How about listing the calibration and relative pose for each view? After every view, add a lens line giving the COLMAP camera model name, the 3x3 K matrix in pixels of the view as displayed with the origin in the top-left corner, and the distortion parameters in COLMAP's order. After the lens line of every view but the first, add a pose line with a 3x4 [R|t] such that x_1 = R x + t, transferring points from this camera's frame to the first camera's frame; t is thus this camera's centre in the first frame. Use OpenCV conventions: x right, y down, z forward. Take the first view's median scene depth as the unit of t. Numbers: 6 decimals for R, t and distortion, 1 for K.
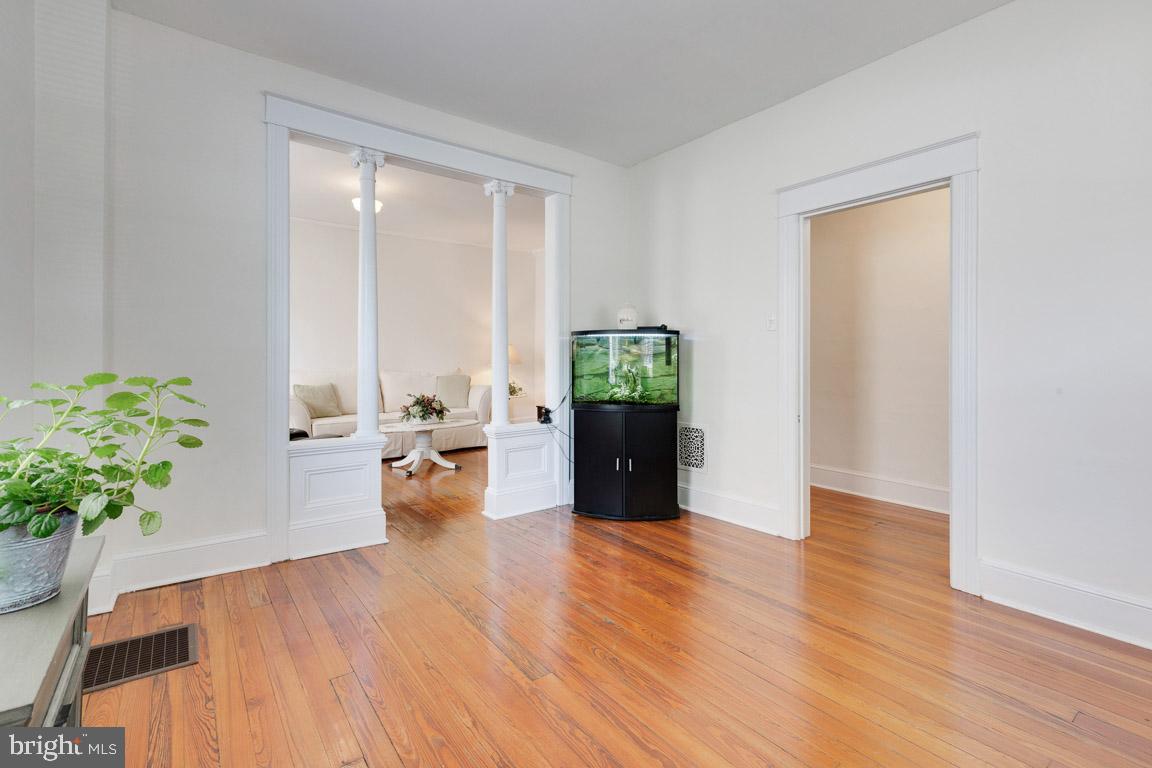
lens RADIAL K [[522.9, 0, 573.0], [0, 522.9, 359.8], [0, 0, 1]] dist [0.001611, 0.000351]
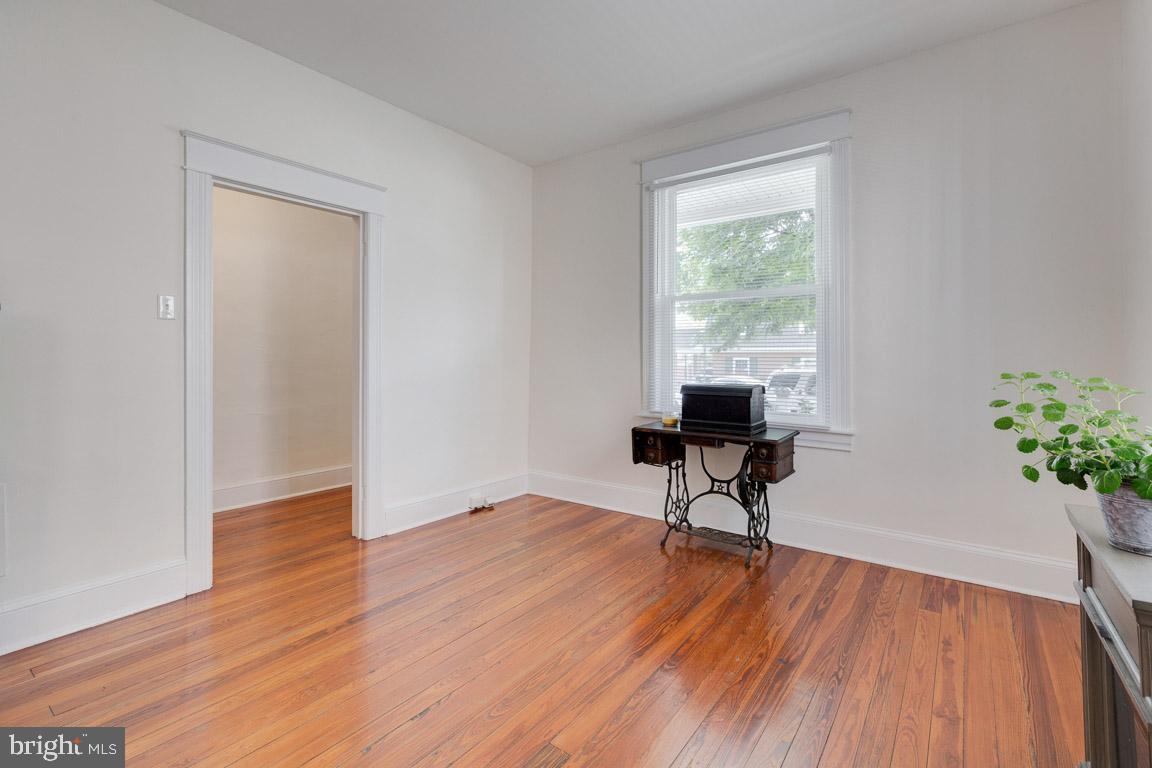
lens RADIAL K [[522.9, 0, 573.0], [0, 522.9, 359.8], [0, 0, 1]] dist [0.001611, 0.000351]
pose [[-0.290229, -0.004962, 0.956944, -0.840104], [-0.001016, 0.999988, 0.004877, -0.006637], [-0.956957, 0.000443, -0.290231, 1.212567]]
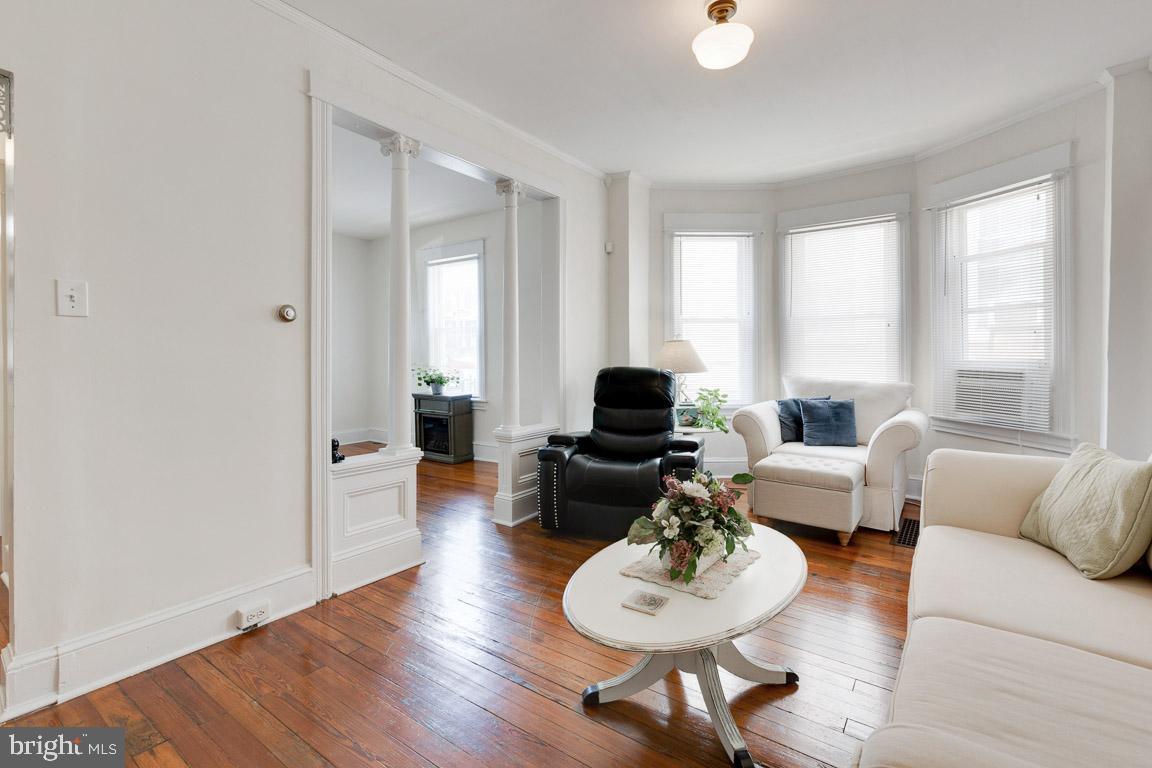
lens RADIAL K [[515.6, 0, 576.2], [0, 515.6, 353.8], [0, 0, 1]] dist [0.001328, 0.000142]
pose [[-0.952119, 0.000146, -0.305727, -0.315942], [0.000678, 0.999998, -0.001633, -0.035976], [0.305726, -0.001762, -0.952118, 3.655173]]
